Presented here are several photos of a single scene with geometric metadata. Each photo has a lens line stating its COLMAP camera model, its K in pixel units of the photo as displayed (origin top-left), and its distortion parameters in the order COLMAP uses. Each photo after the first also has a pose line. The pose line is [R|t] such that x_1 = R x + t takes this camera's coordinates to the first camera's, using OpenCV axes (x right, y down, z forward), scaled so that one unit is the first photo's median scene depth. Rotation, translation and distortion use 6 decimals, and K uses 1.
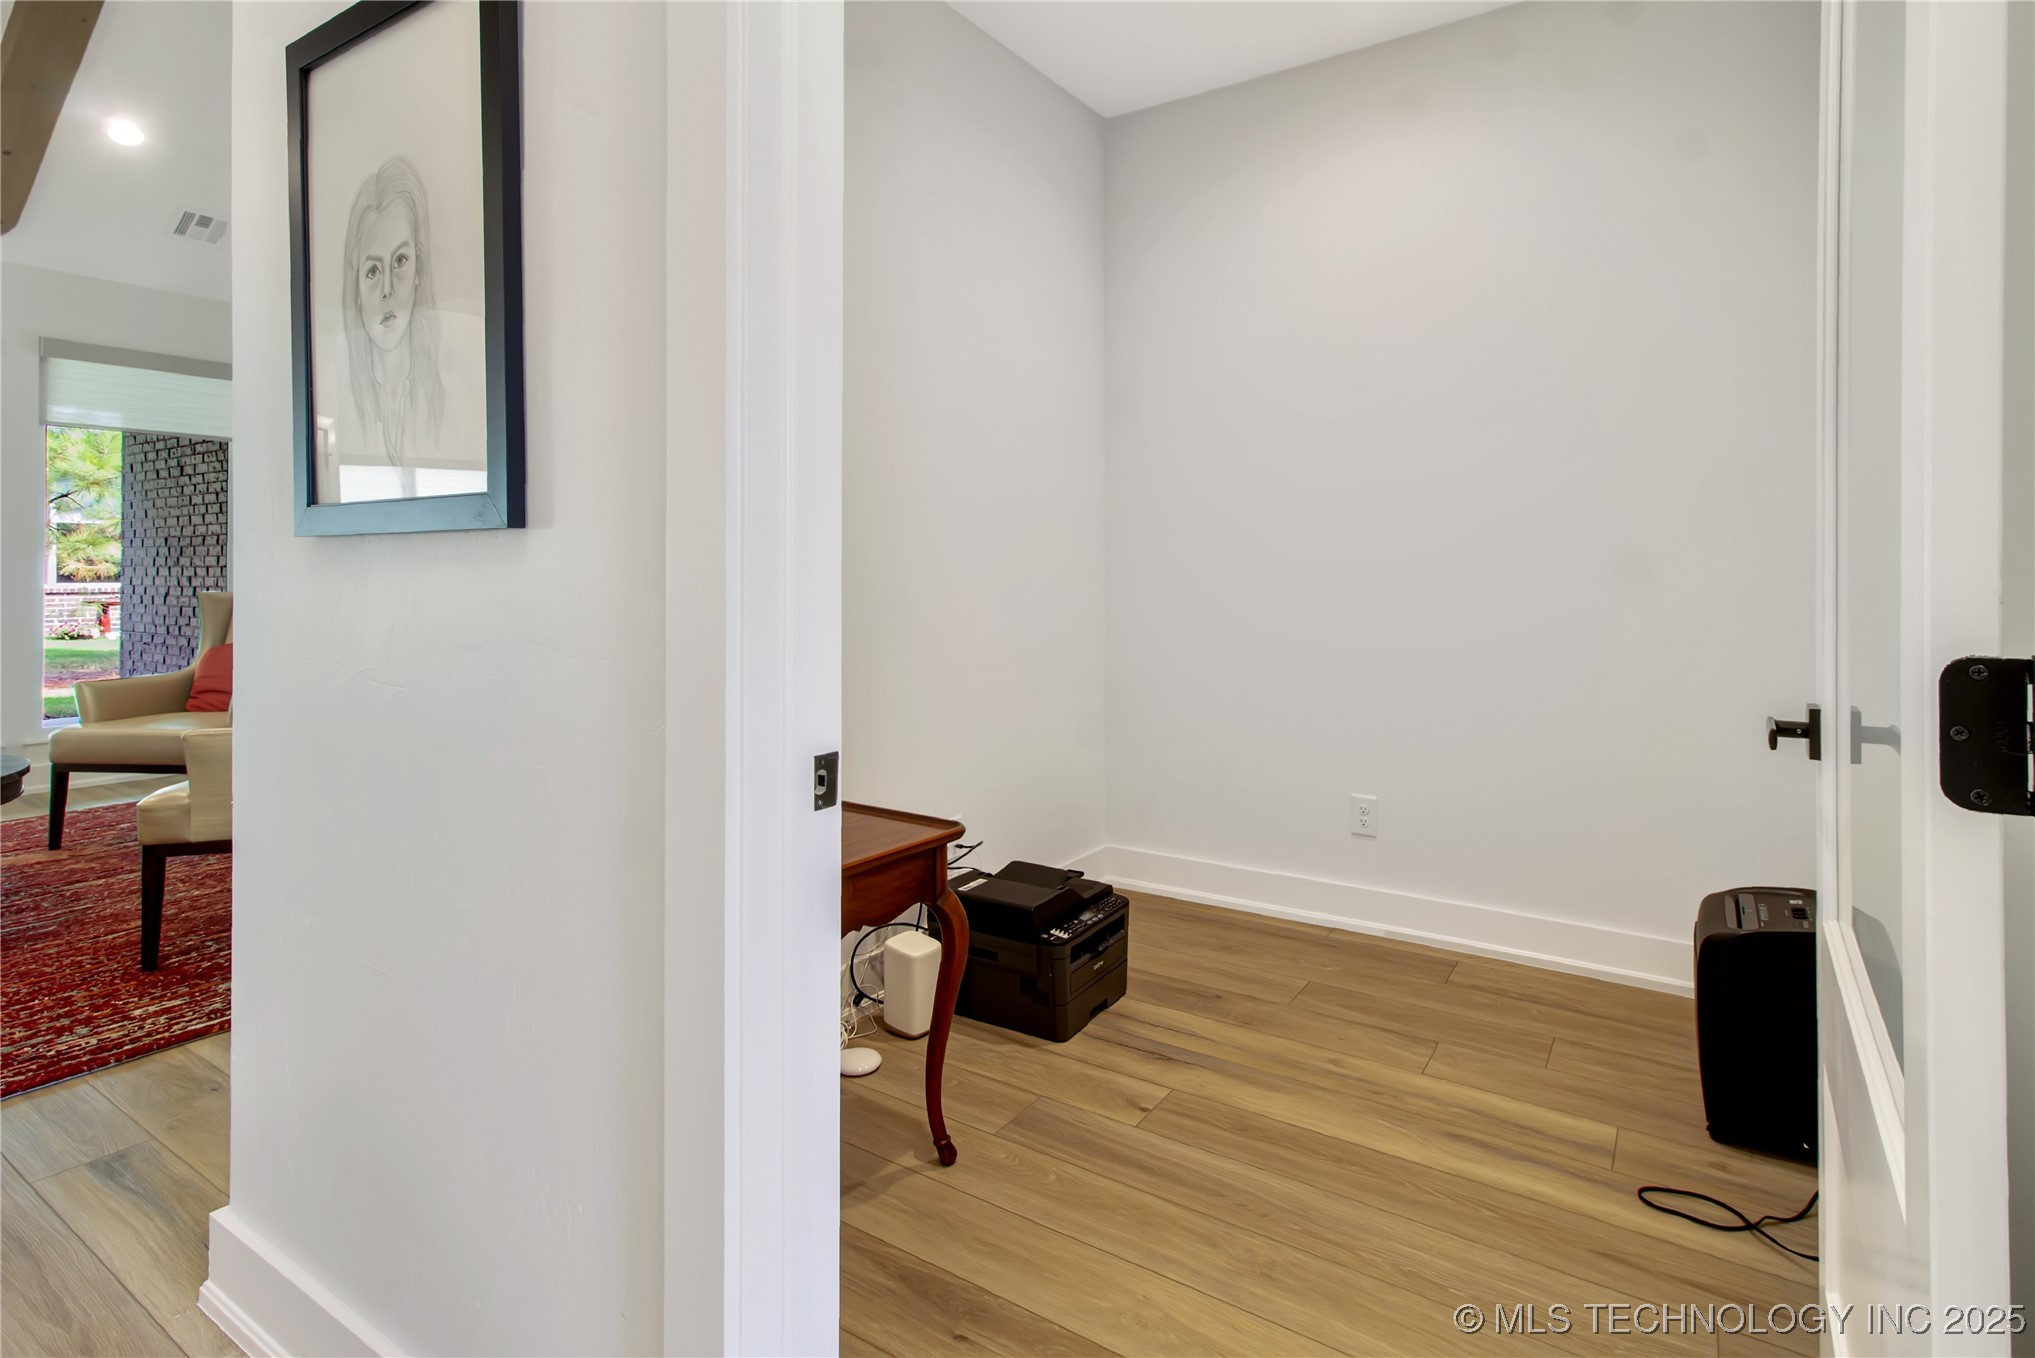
lens RADIAL K [[998.3, 0, 1023.4], [0, 998.3, 575.2], [0, 0, 1]] dist [0.001197, 0.000432]
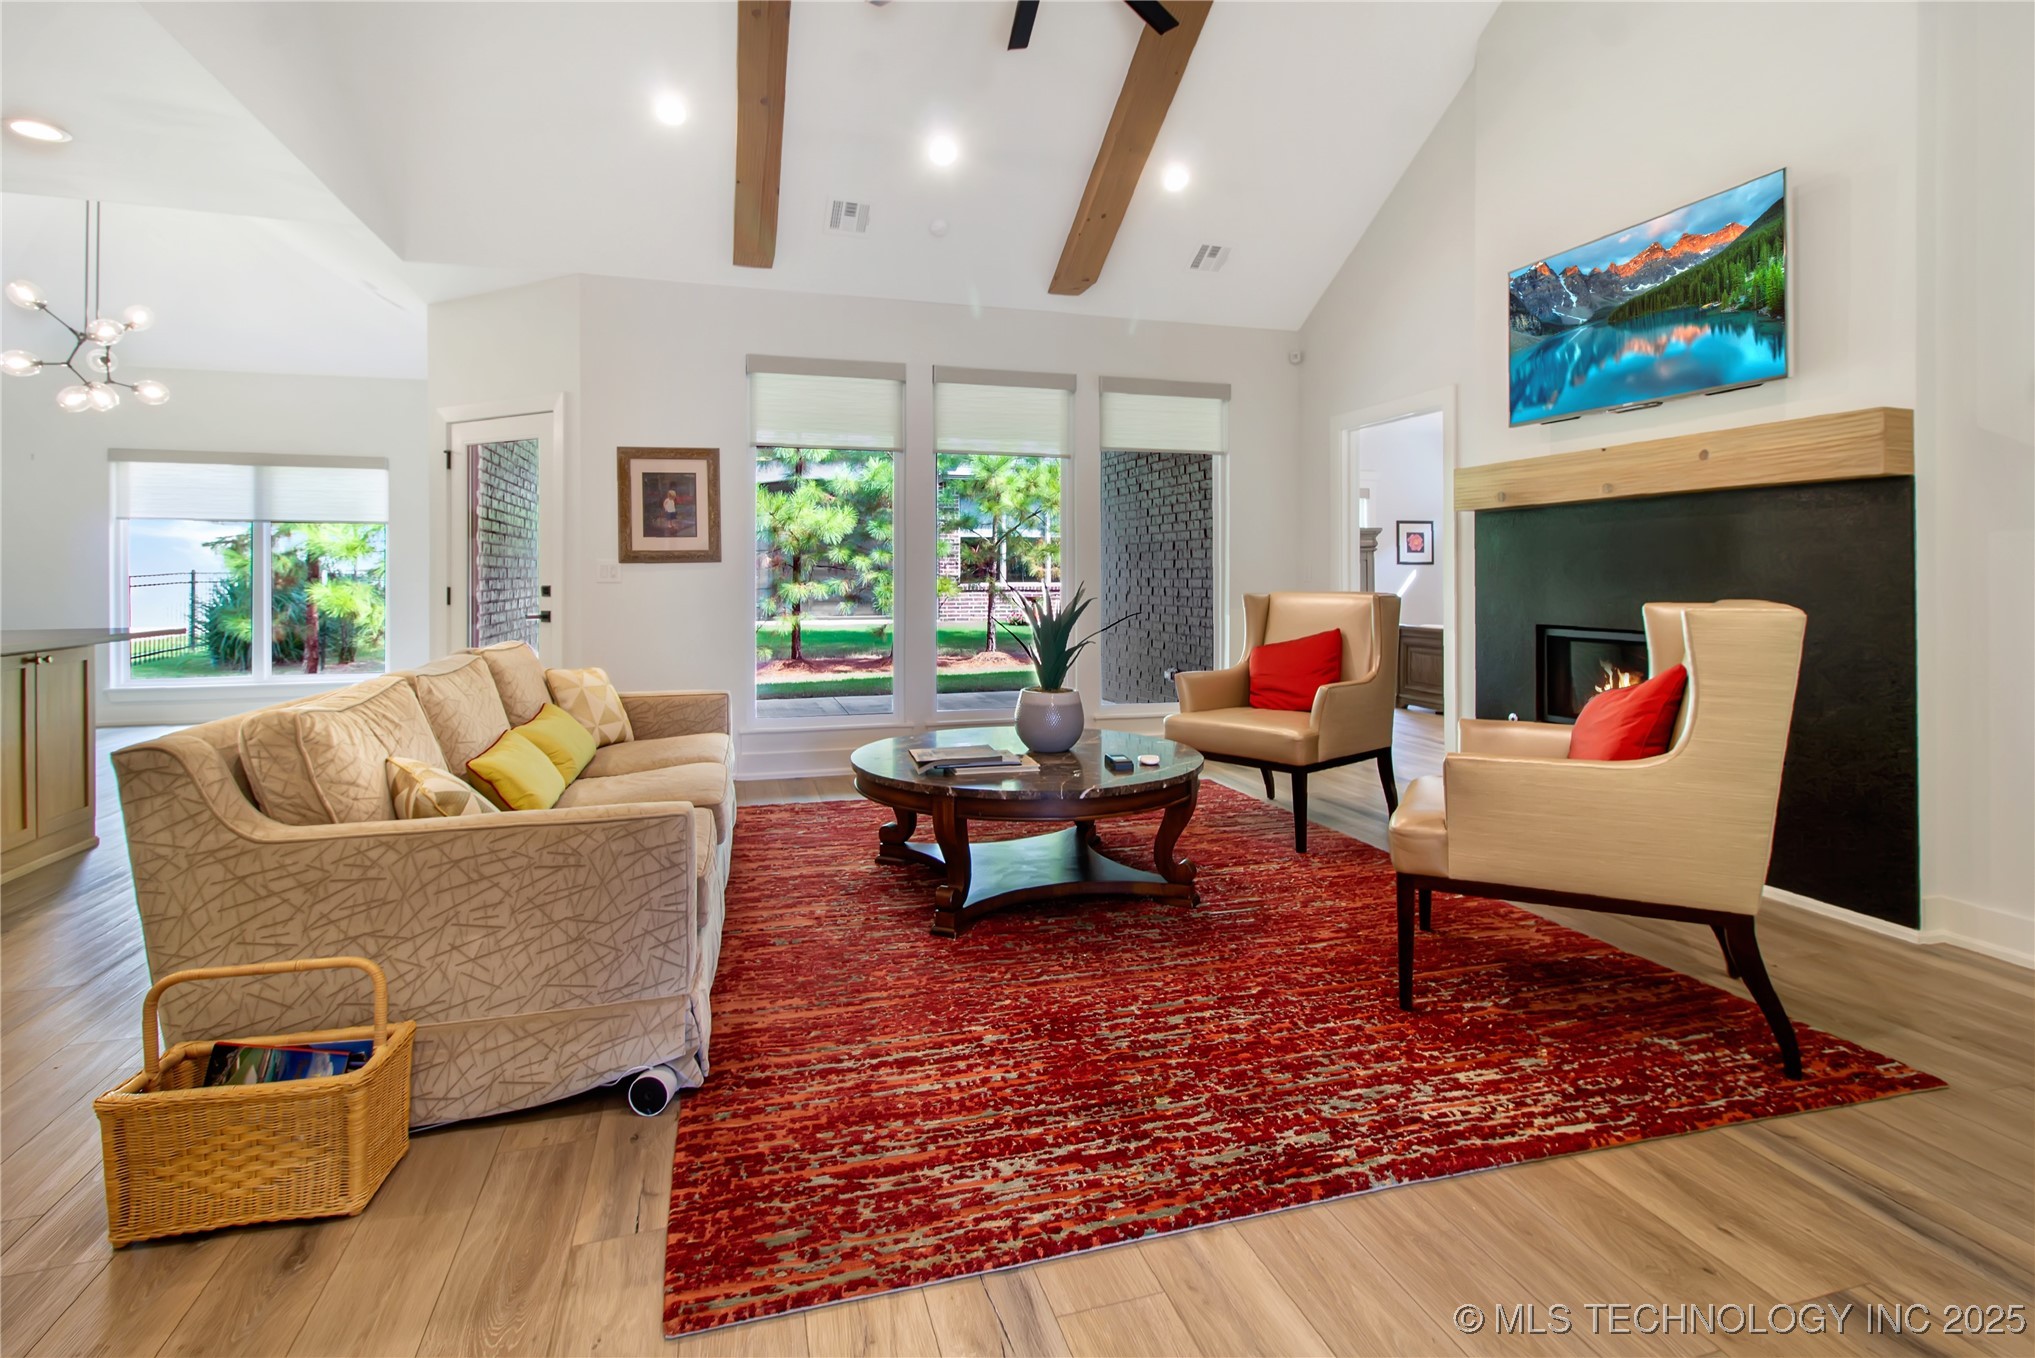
lens RADIAL K [[998.3, 0, 1027.9], [0, 998.3, 592.2], [0, 0, 1]] dist [0.001197, 0.000432]
pose [[0.758400, 0.010676, -0.651702, -0.188145], [-0.000514, 0.999875, 0.015782, -0.000545], [0.651789, -0.011634, 0.758311, 0.029089]]
